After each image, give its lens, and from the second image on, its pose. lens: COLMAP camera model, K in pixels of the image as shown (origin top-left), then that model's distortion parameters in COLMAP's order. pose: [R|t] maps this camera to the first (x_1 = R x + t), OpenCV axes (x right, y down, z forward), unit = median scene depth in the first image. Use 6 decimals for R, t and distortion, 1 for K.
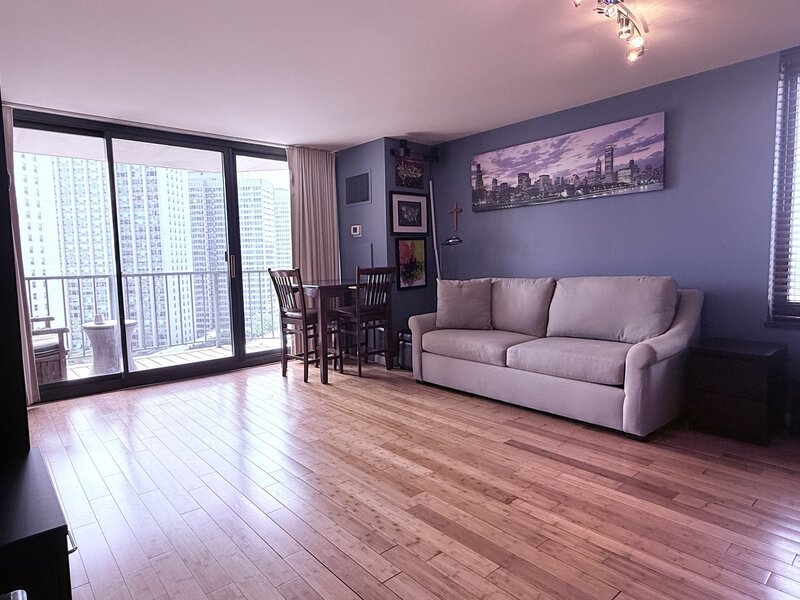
lens RADIAL K [[472.8, 0, 398.0], [0, 472.8, 299.1], [0, 0, 1]] dist [-0.001636, 0.001118]
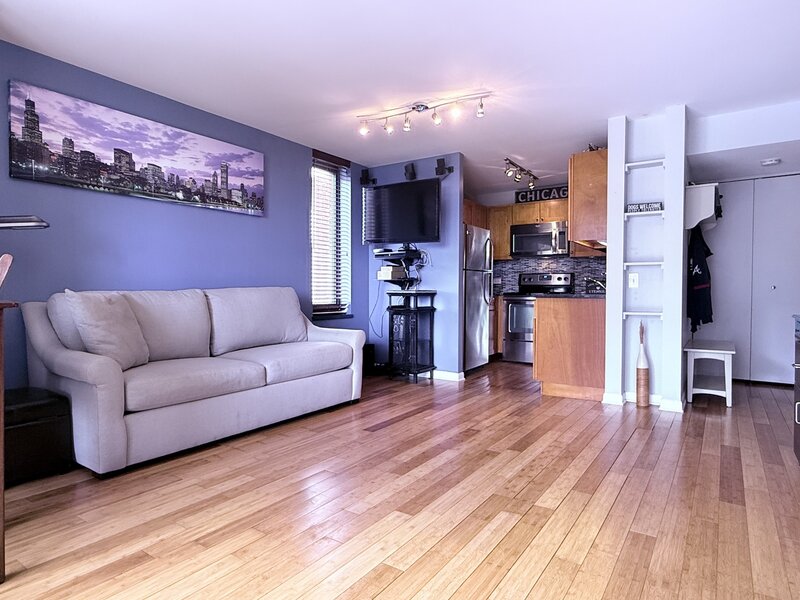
lens RADIAL K [[472.8, 0, 402.4], [0, 472.8, 299.0], [0, 0, 1]] dist [-0.001636, 0.001118]
pose [[-0.251038, 0.003937, 0.967969, -0.610654], [0.083627, 0.996341, 0.017636, -0.010649], [-0.964358, 0.085376, -0.250448, 0.846296]]
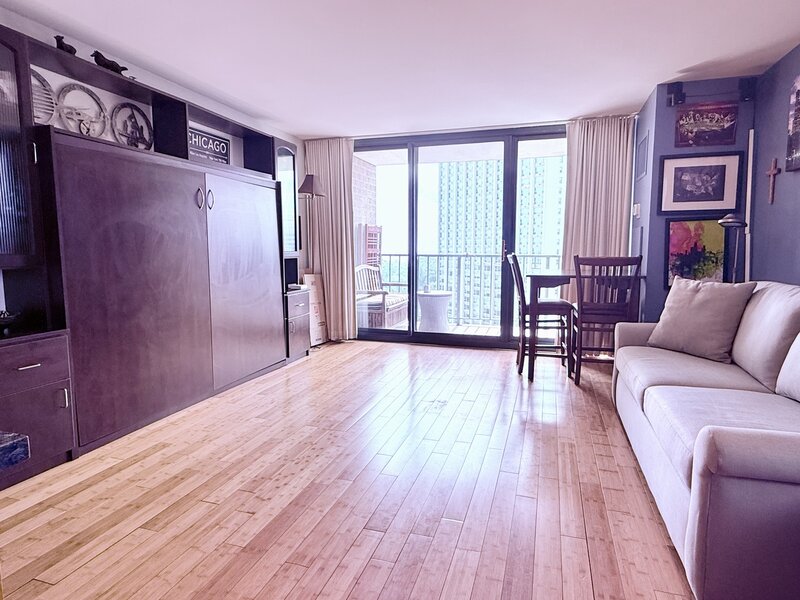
lens RADIAL K [[472.8, 0, 403.5], [0, 472.8, 301.4], [0, 0, 1]] dist [-0.001636, 0.001118]
pose [[0.525573, 0.118410, -0.842468, 0.518919], [-0.083010, 0.992679, 0.087736, -0.037867], [0.846689, 0.023822, 0.531555, 0.315065]]
